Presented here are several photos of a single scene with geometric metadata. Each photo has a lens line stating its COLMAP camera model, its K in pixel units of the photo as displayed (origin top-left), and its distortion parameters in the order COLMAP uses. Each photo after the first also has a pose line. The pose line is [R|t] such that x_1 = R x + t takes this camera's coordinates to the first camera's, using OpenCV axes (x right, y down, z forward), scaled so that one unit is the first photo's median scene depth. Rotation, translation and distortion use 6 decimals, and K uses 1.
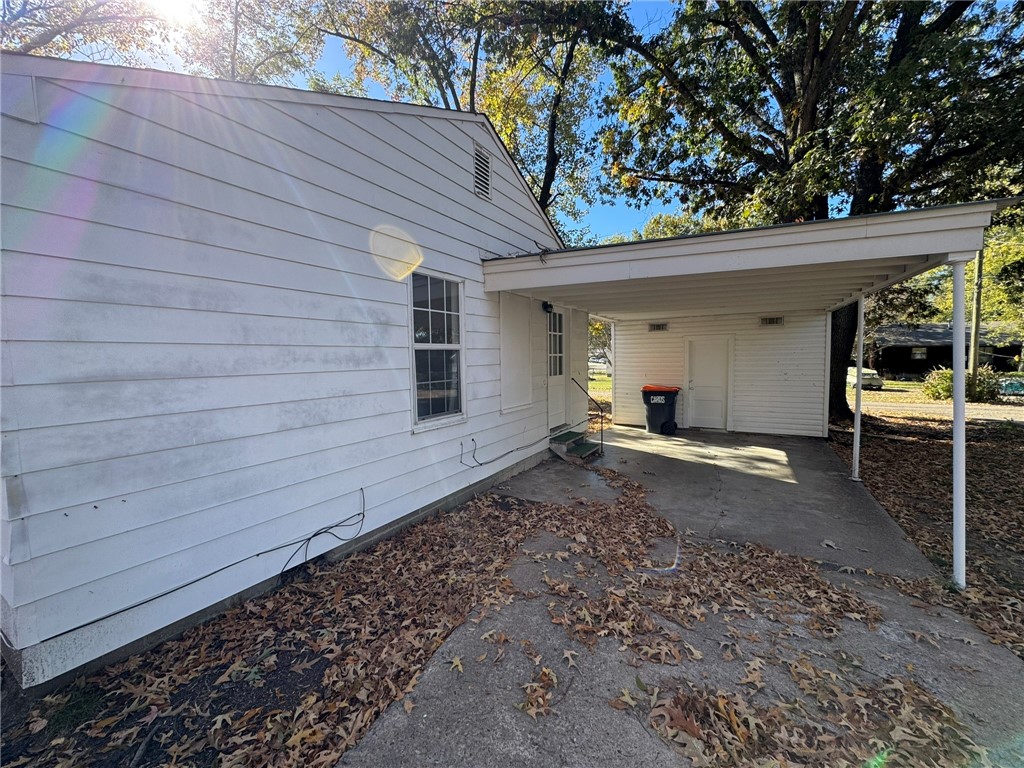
lens RADIAL K [[410.1, 0, 510.7], [0, 410.1, 384.2], [0, 0, 1]] dist [-0.003386, 0.000300]
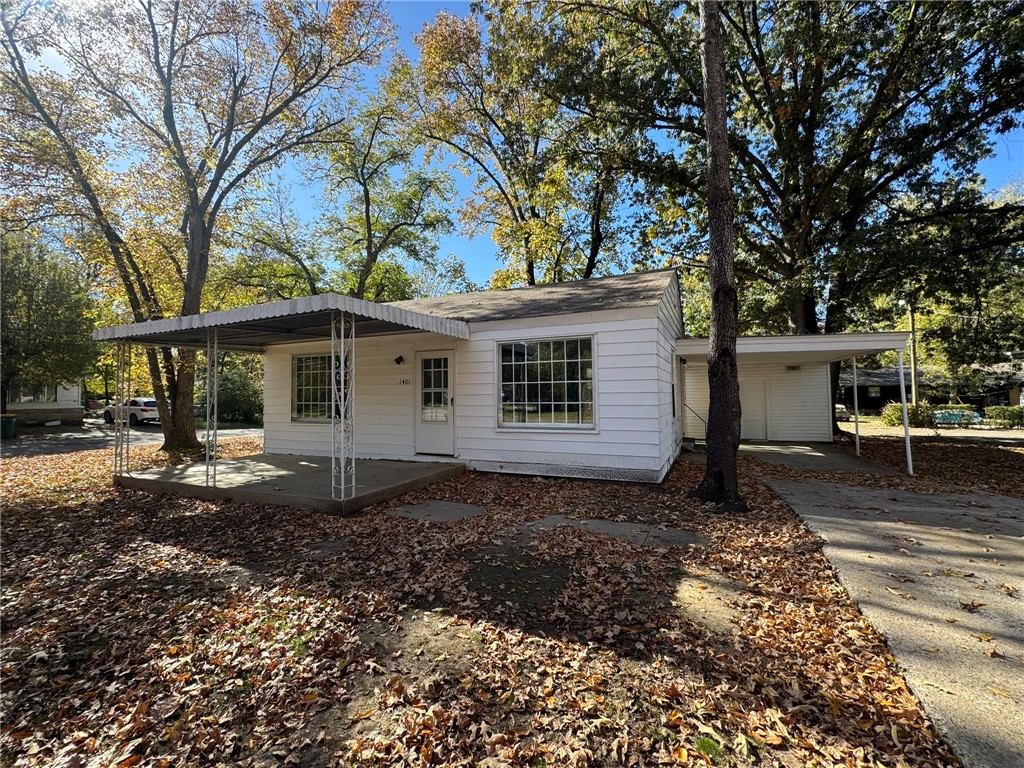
lens RADIAL K [[447.0, 0, 512.6], [0, 447.0, 378.9], [0, 0, 1]] dist [-0.000813, -0.000044]
pose [[0.994135, 0.002974, 0.108107, -0.298382], [0.008701, 0.994182, -0.107361, 0.029930], [-0.107797, 0.107672, 0.988325, -0.277234]]
